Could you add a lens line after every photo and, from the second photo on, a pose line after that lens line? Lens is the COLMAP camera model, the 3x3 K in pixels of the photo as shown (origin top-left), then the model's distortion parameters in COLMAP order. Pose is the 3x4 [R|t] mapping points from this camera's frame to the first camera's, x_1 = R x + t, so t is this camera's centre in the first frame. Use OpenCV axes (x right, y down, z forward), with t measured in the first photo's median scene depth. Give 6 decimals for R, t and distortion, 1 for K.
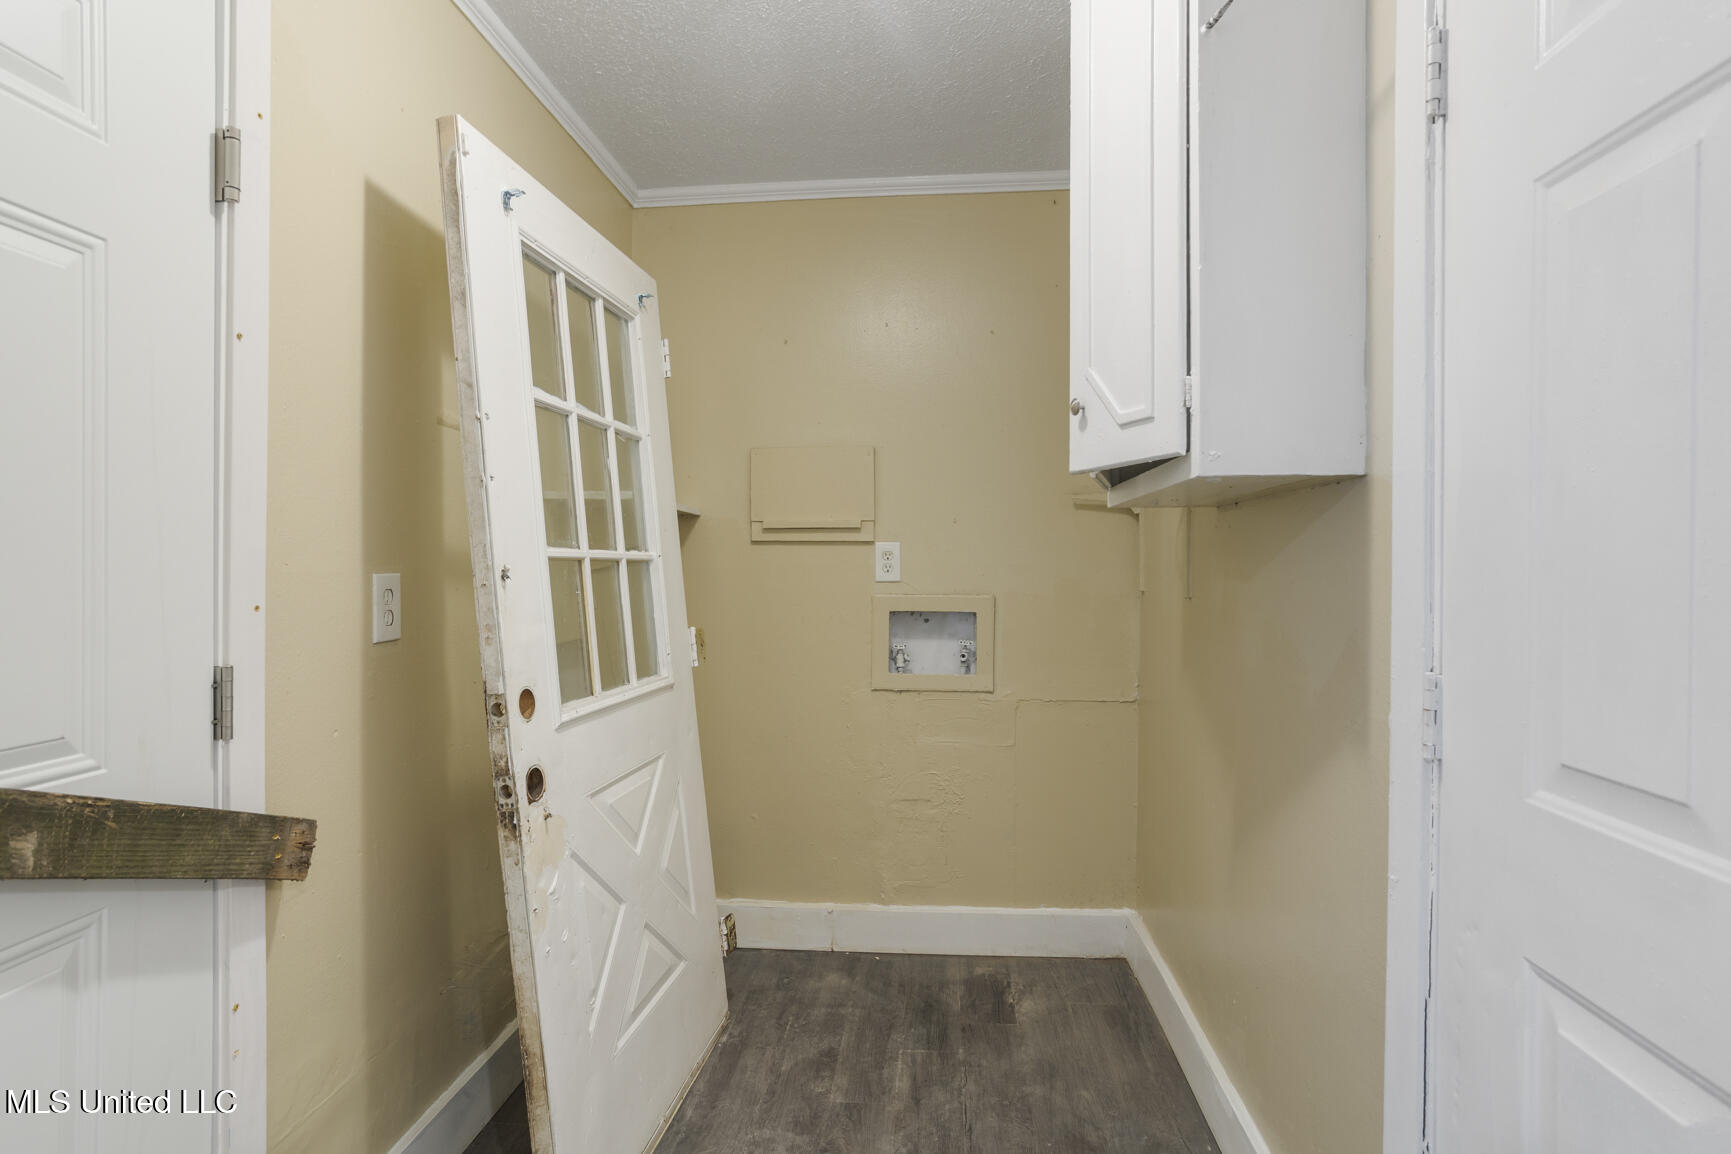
lens RADIAL K [[846.2, 0, 867.4], [0, 846.2, 555.0], [0, 0, 1]] dist [-0.000450, 0.000079]
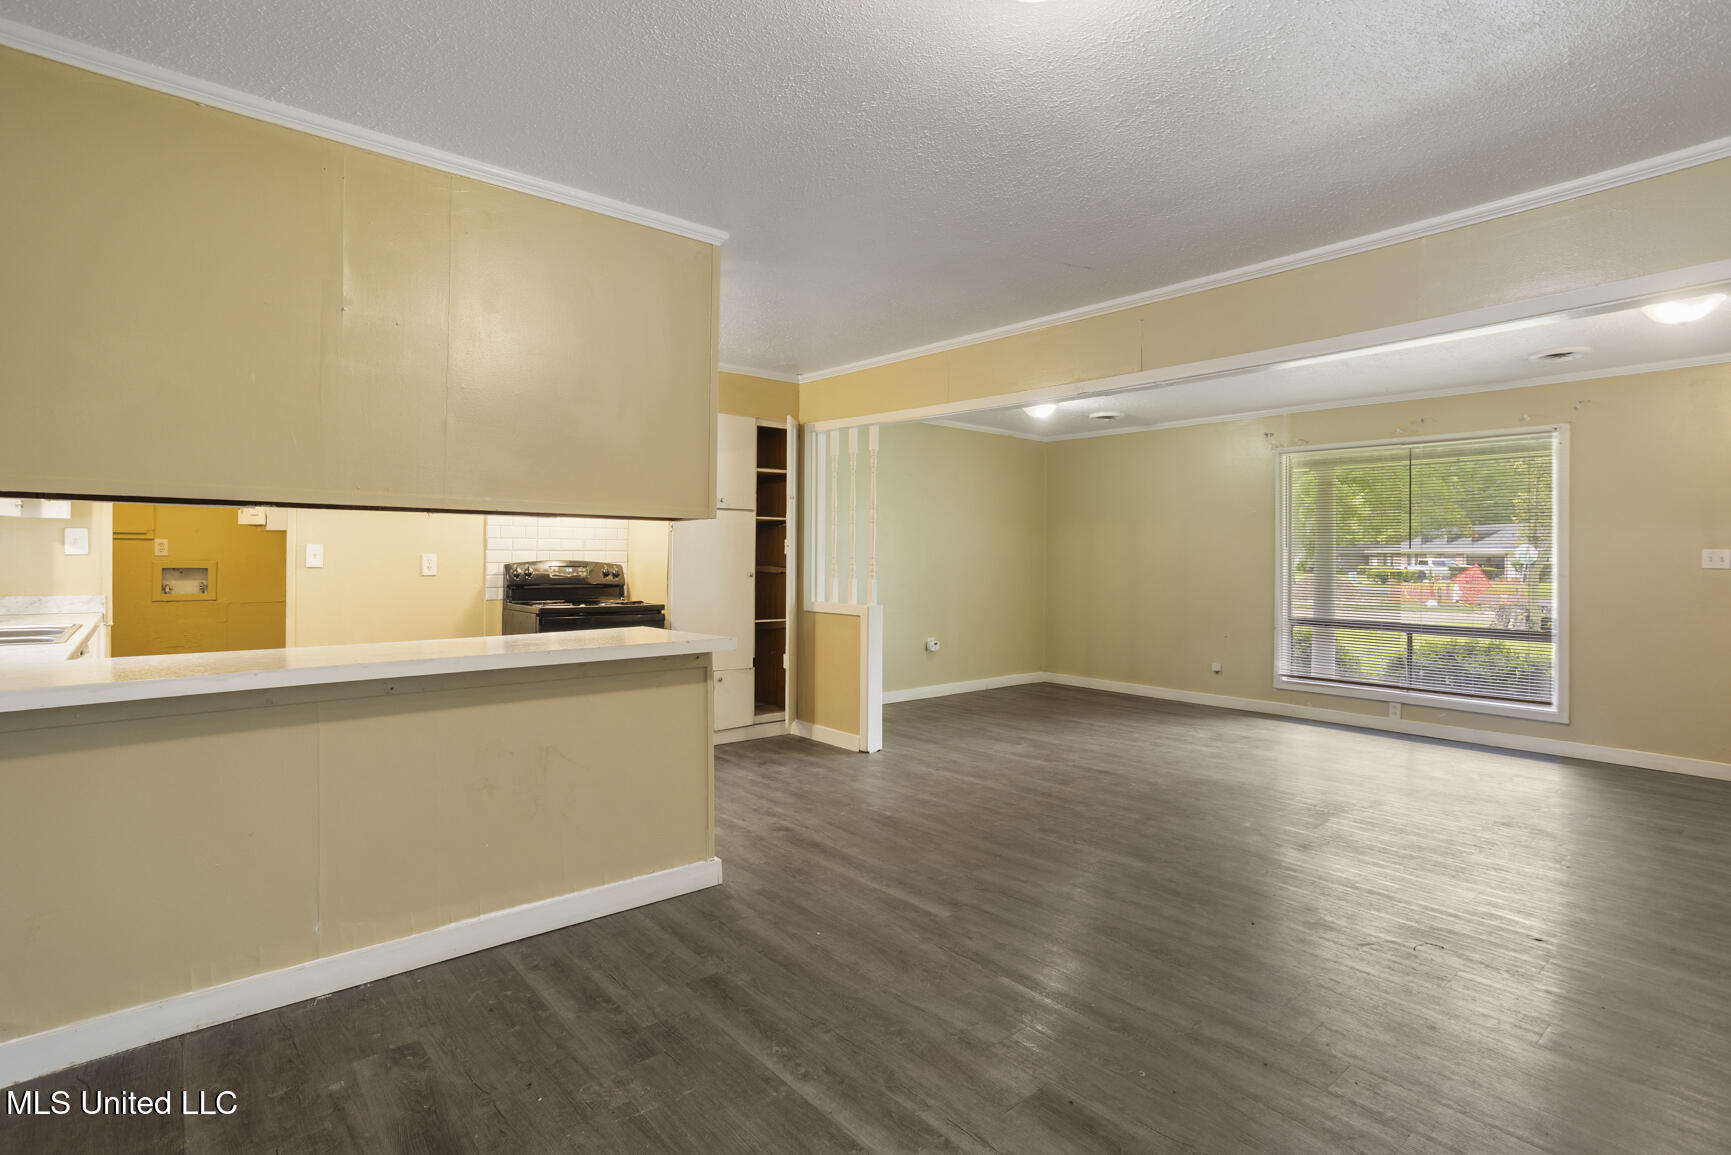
lens RADIAL K [[846.2, 0, 867.4], [0, 846.2, 555.5], [0, 0, 1]] dist [-0.000450, 0.000079]
pose [[0.705578, 0.001549, 0.708631, -0.261616], [-0.012532, 0.999868, 0.010293, -0.018645], [-0.708521, -0.016143, 0.705505, -2.099058]]
